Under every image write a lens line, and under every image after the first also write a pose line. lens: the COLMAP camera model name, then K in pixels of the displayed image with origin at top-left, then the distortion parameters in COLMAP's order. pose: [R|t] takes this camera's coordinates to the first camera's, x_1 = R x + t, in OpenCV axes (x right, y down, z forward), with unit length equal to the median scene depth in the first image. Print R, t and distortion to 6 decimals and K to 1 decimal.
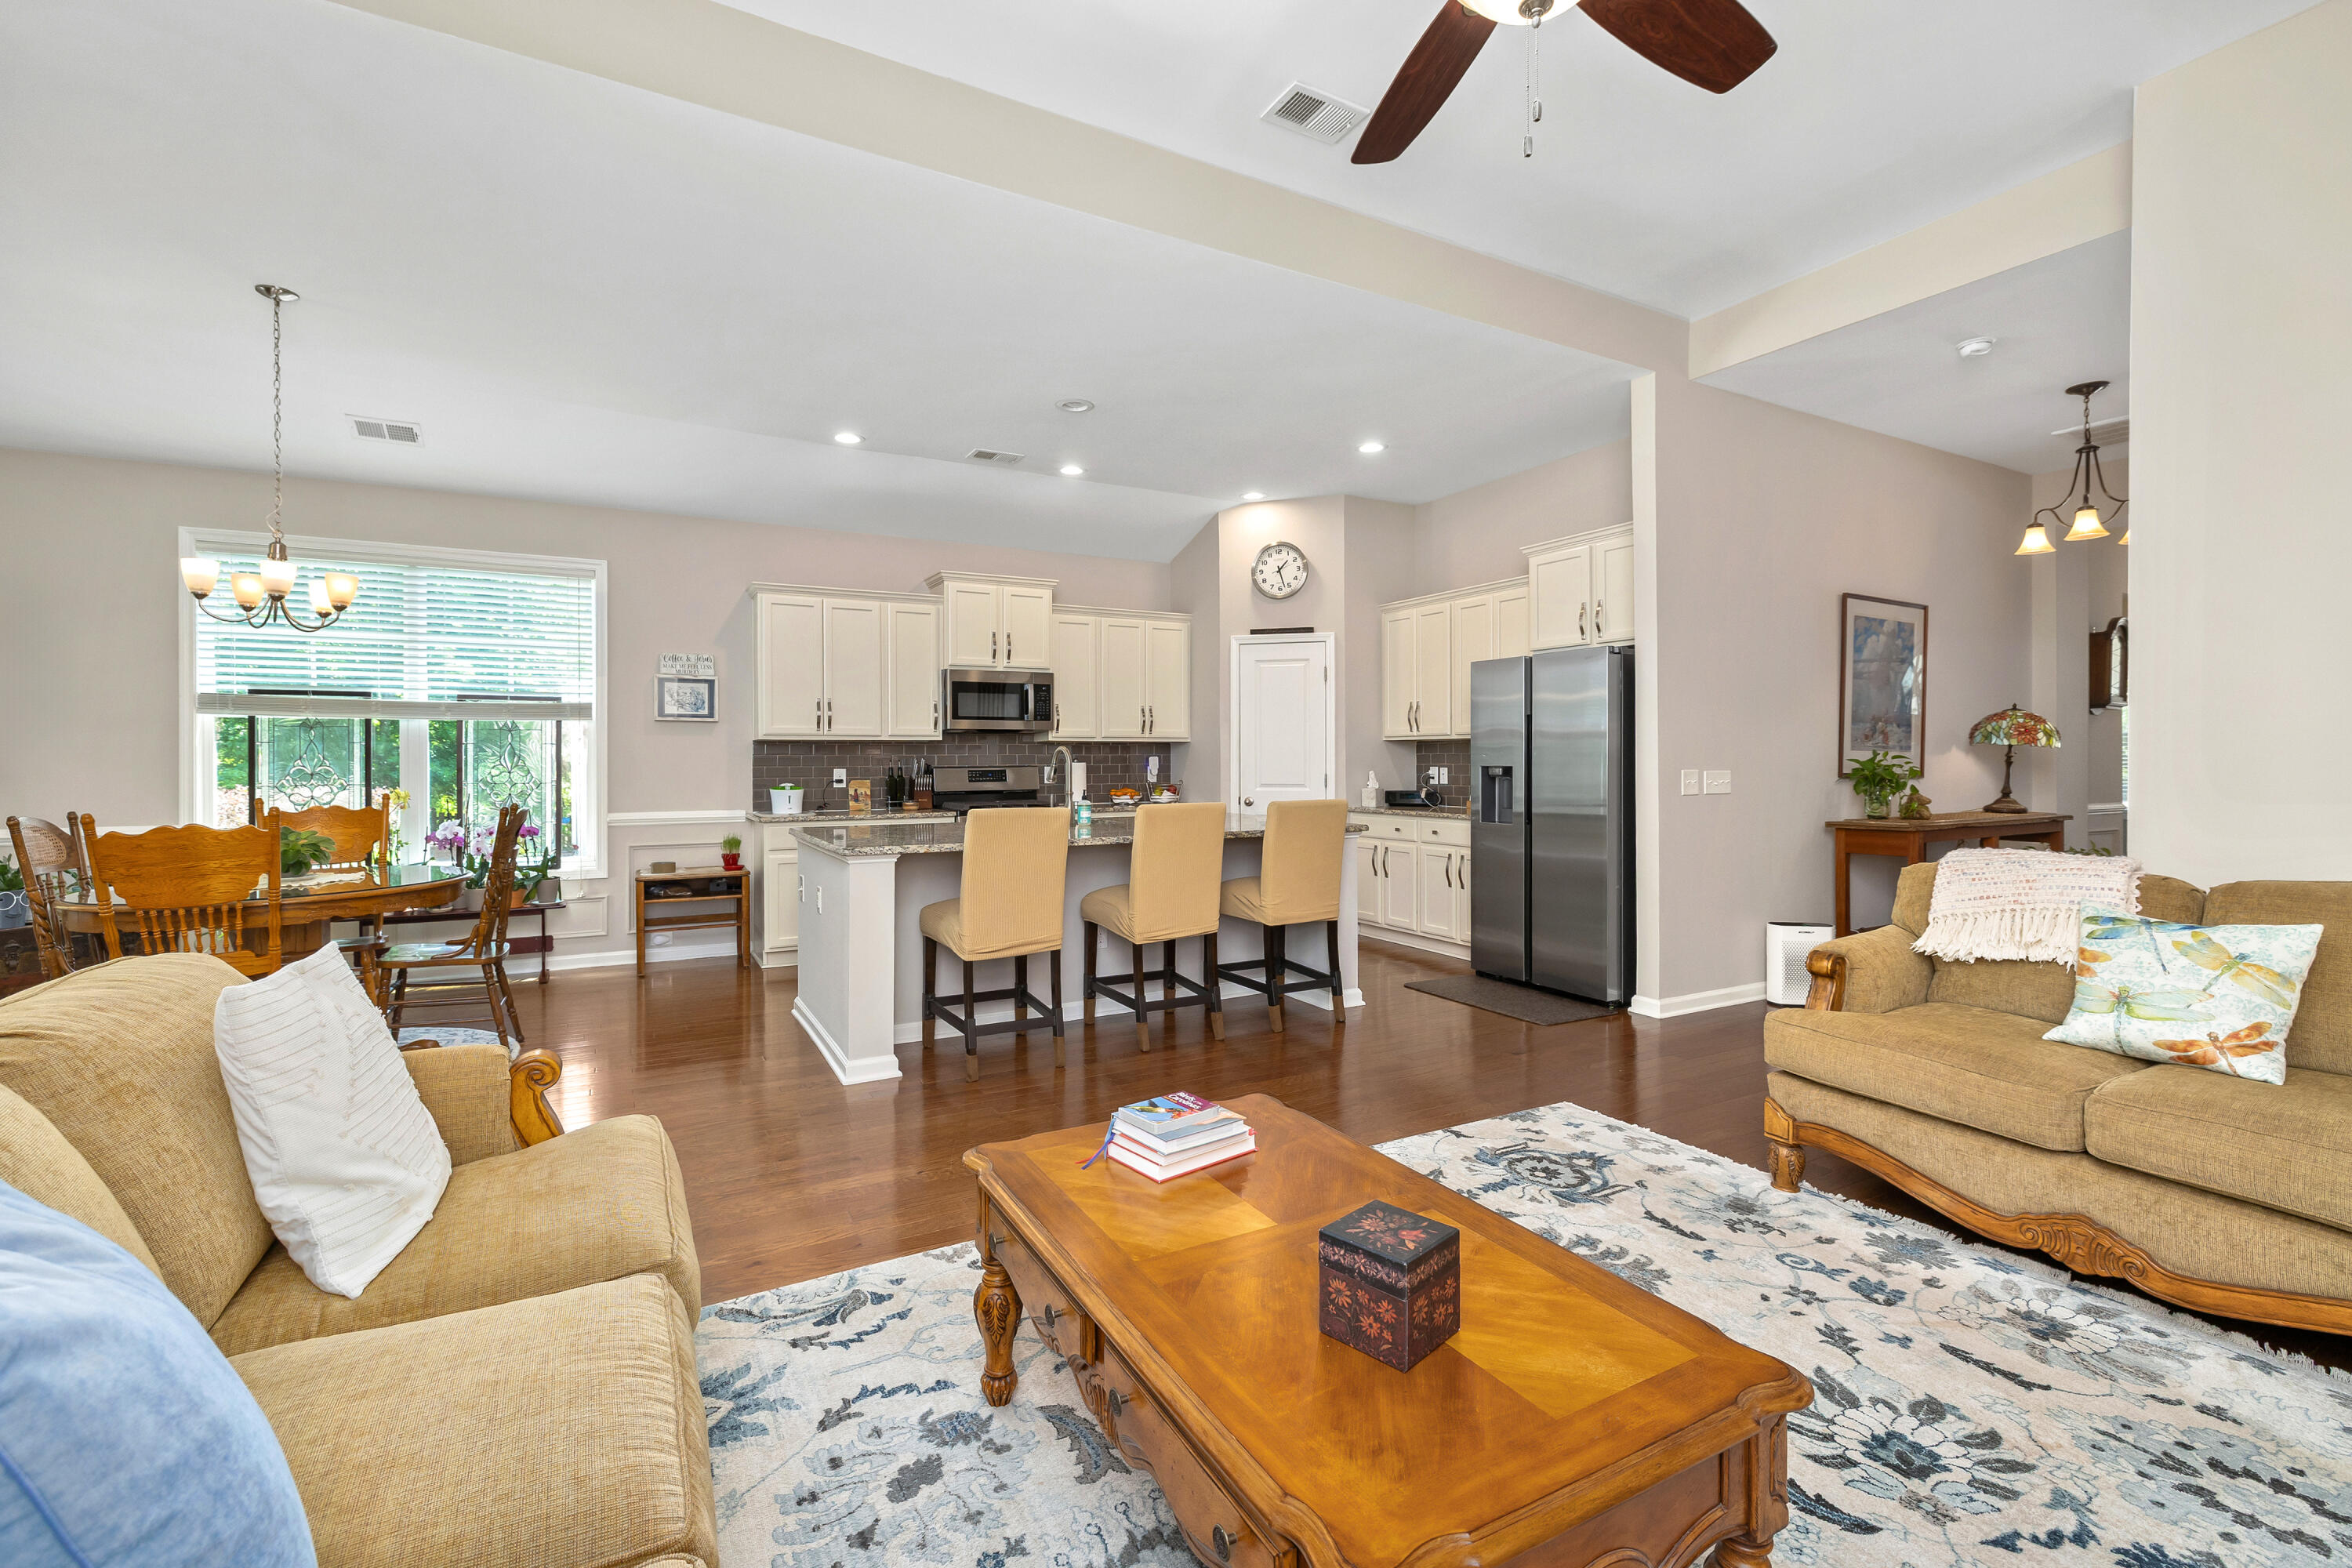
lens RADIAL K [[1020.1, 0, 1183.1], [0, 1020.1, 747.7], [0, 0, 1]] dist [0.002121, -0.001165]
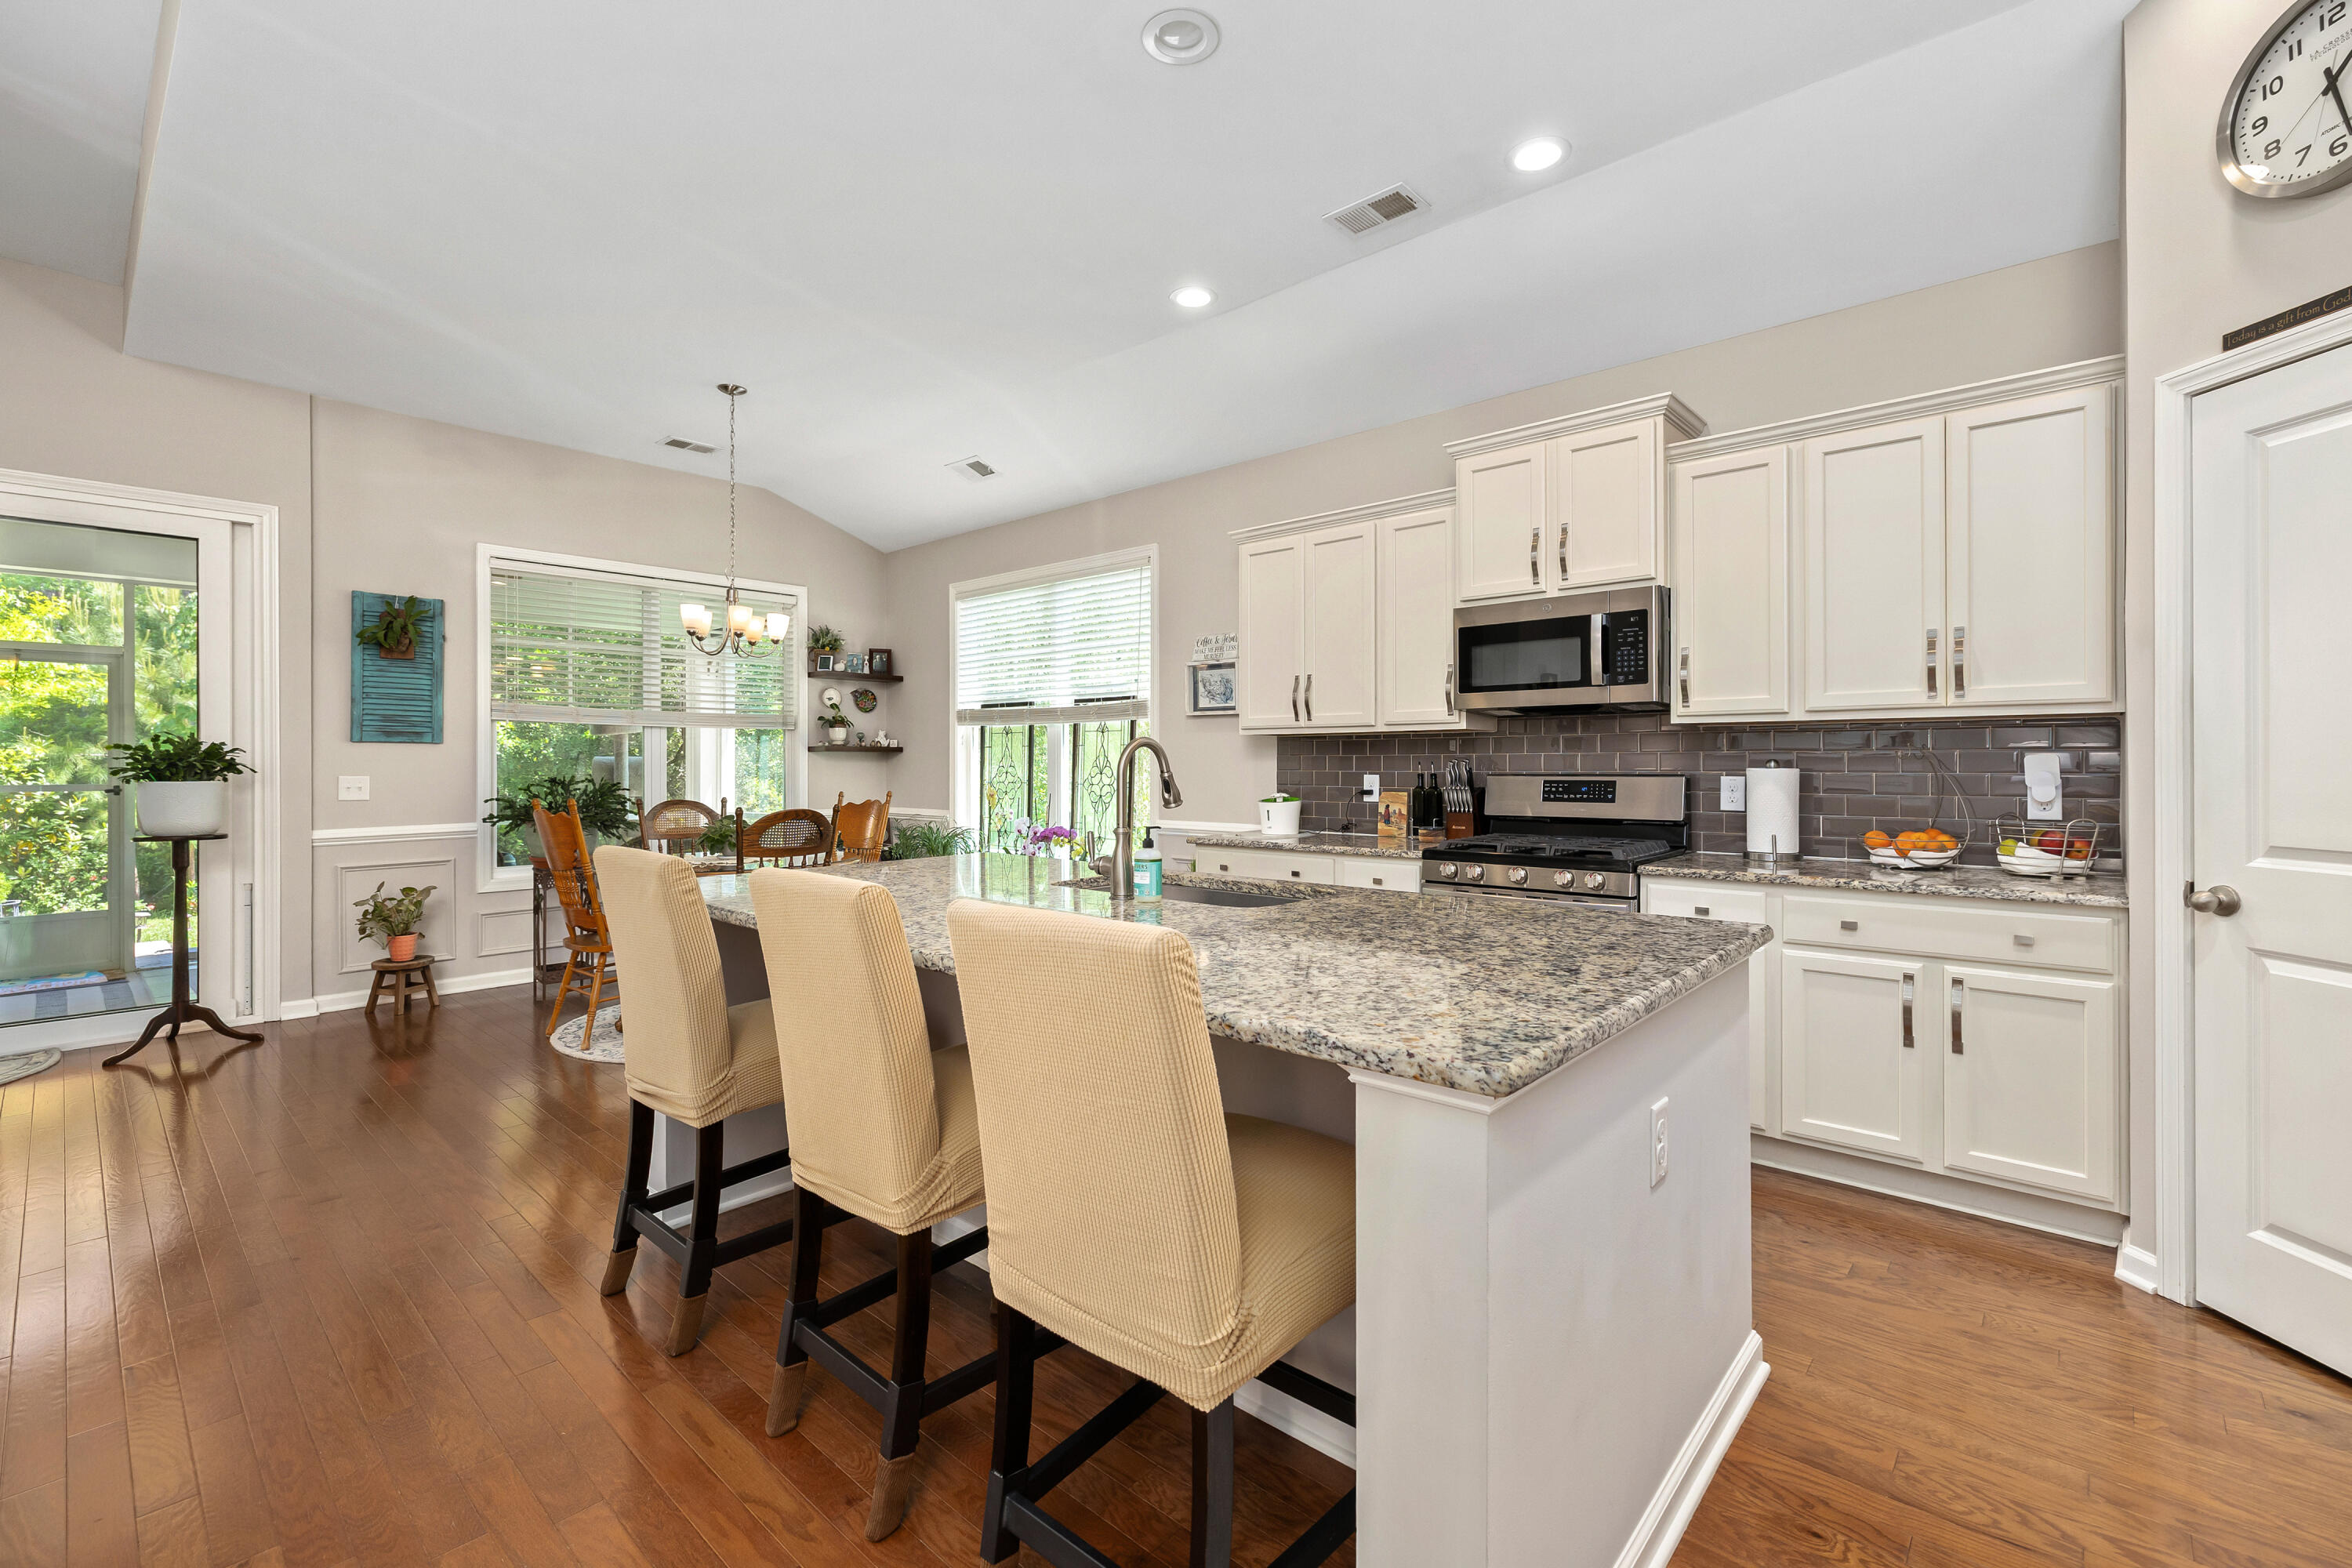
lens RADIAL K [[1020.1, 0, 1171.9], [0, 1020.1, 764.7], [0, 0, 1]] dist [0.002121, -0.001165]
pose [[0.318001, 0.004741, -0.948078, 0.315718], [0.011302, 0.999897, 0.008791, 0.007128], [0.948023, -0.013510, 0.317915, 0.744401]]
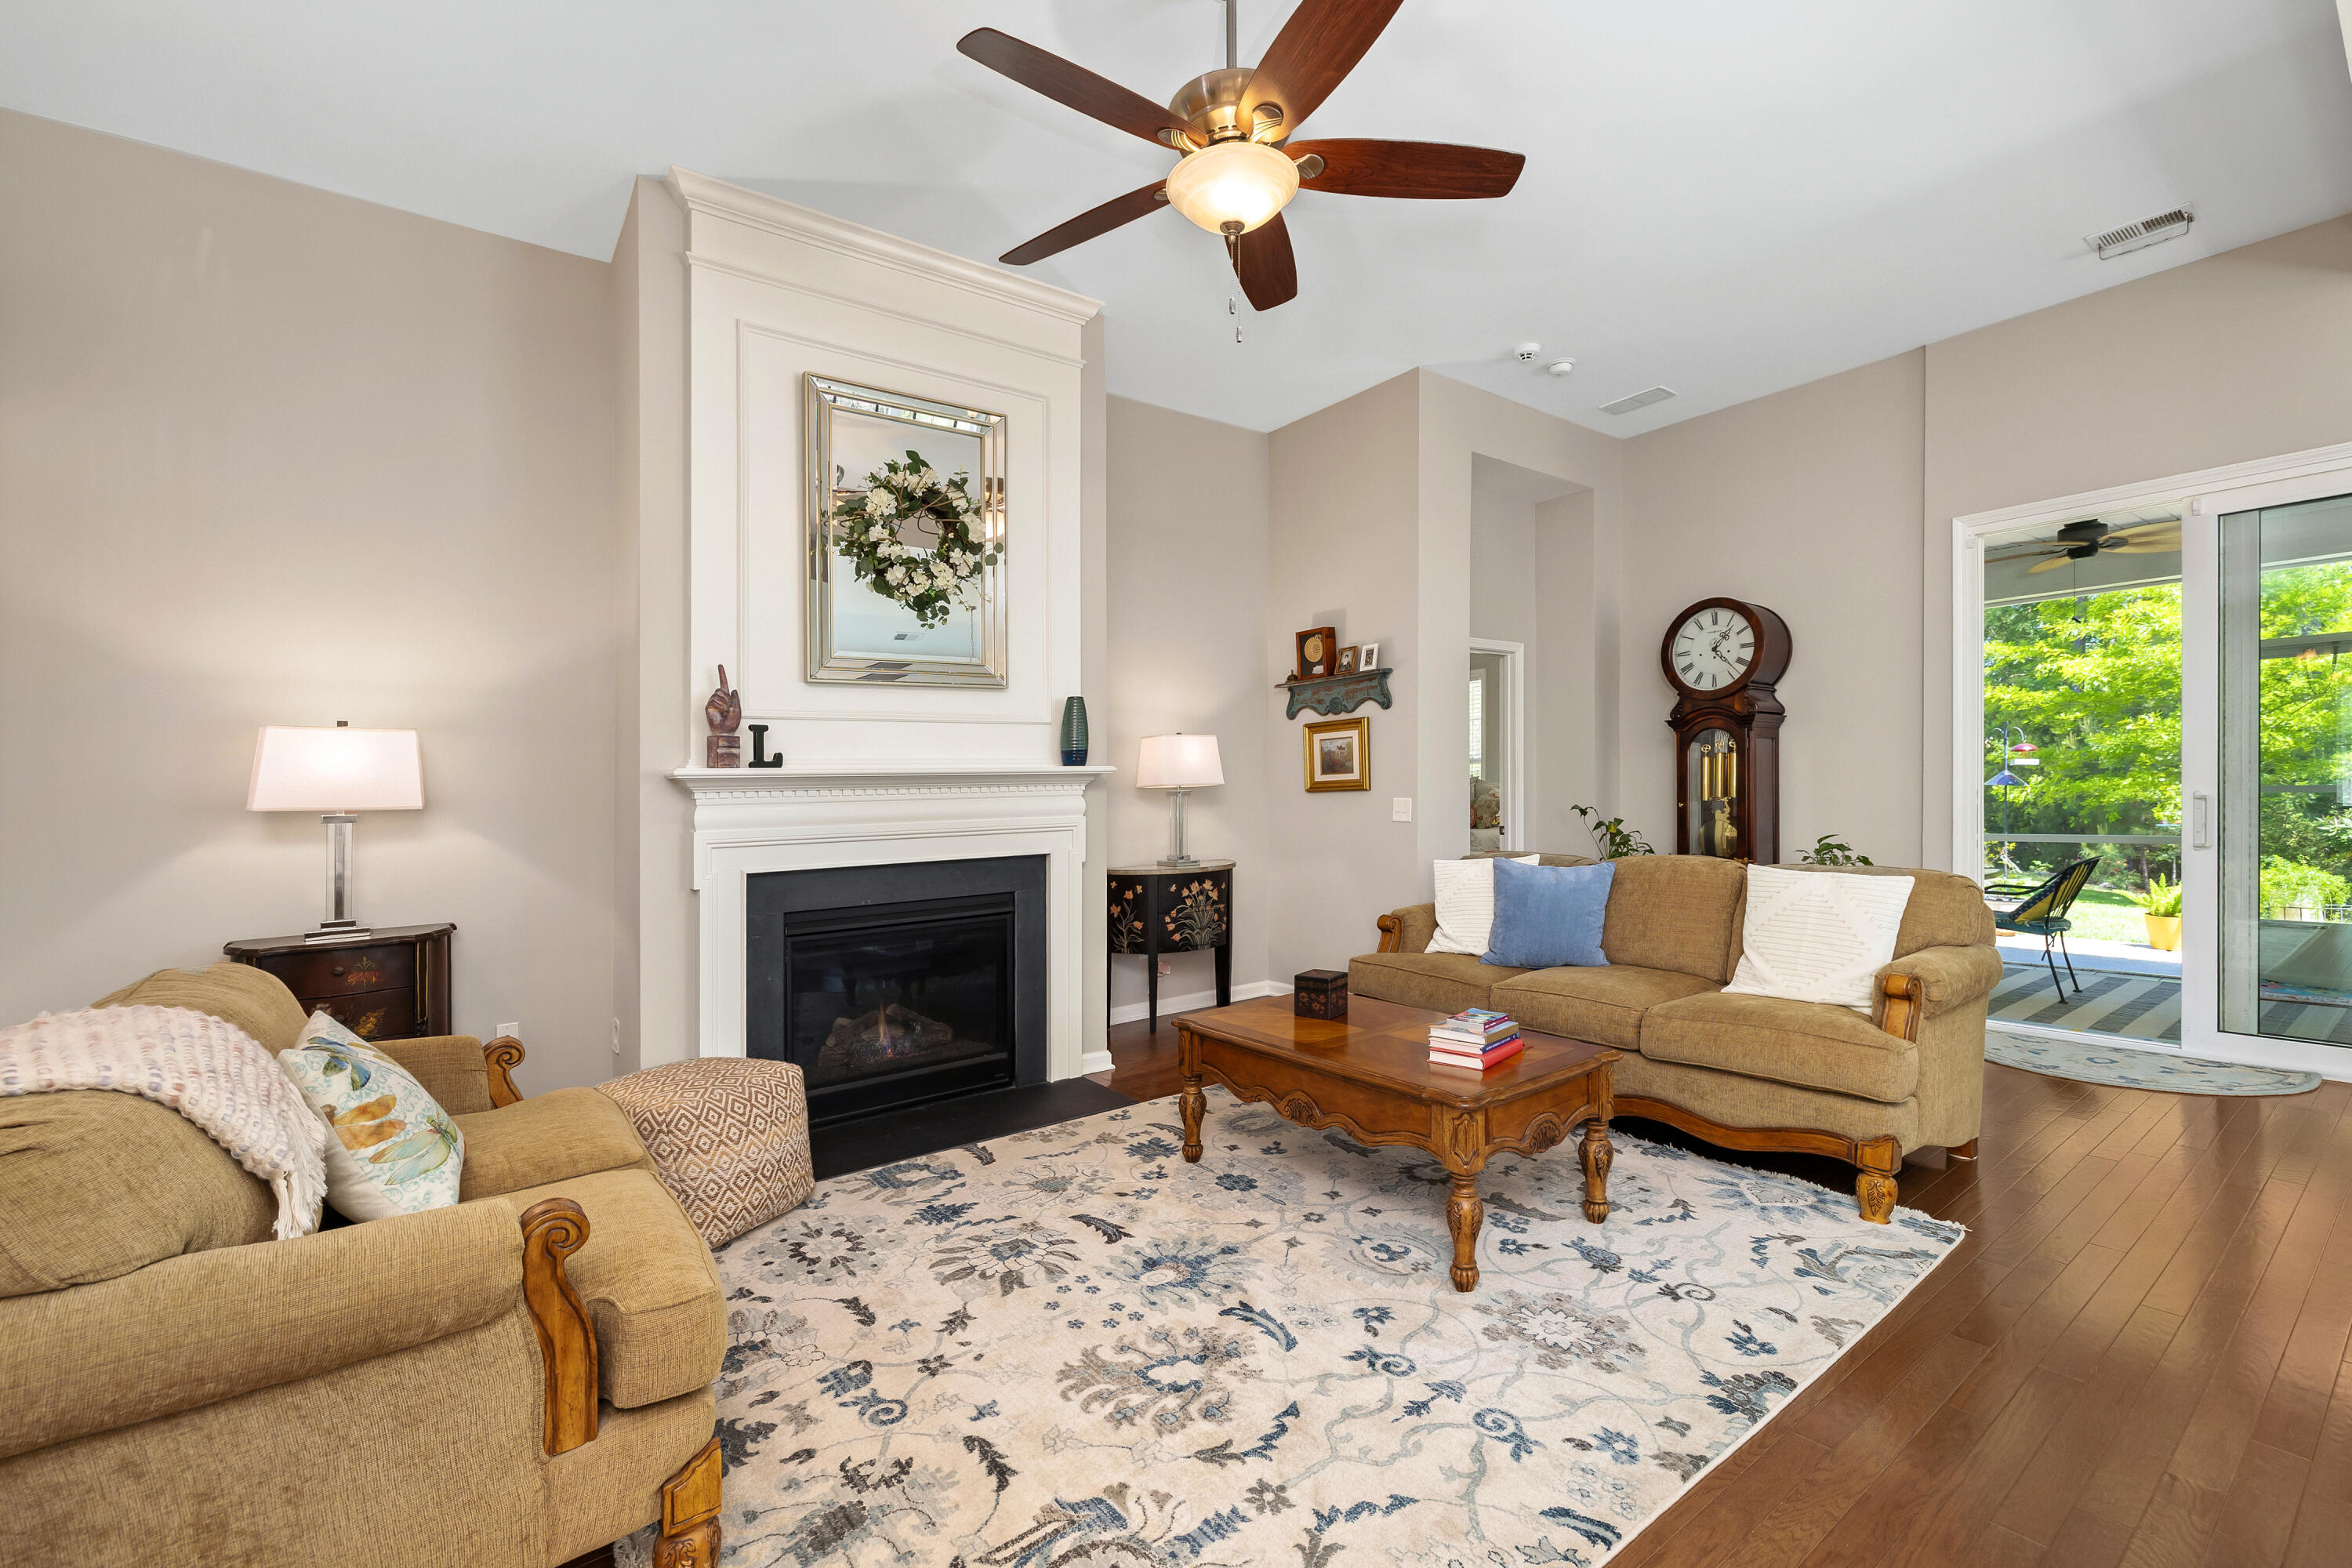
lens RADIAL K [[997.3, 0, 1185.3], [0, 997.3, 794.6], [0, 0, 1]] dist [-0.000956, 0.000426]
pose [[-0.990423, 0.028387, -0.135115, 0.189637], [0.029720, 0.999527, -0.007855, 0.006627], [0.134828, -0.011796, -0.990799, 0.766270]]
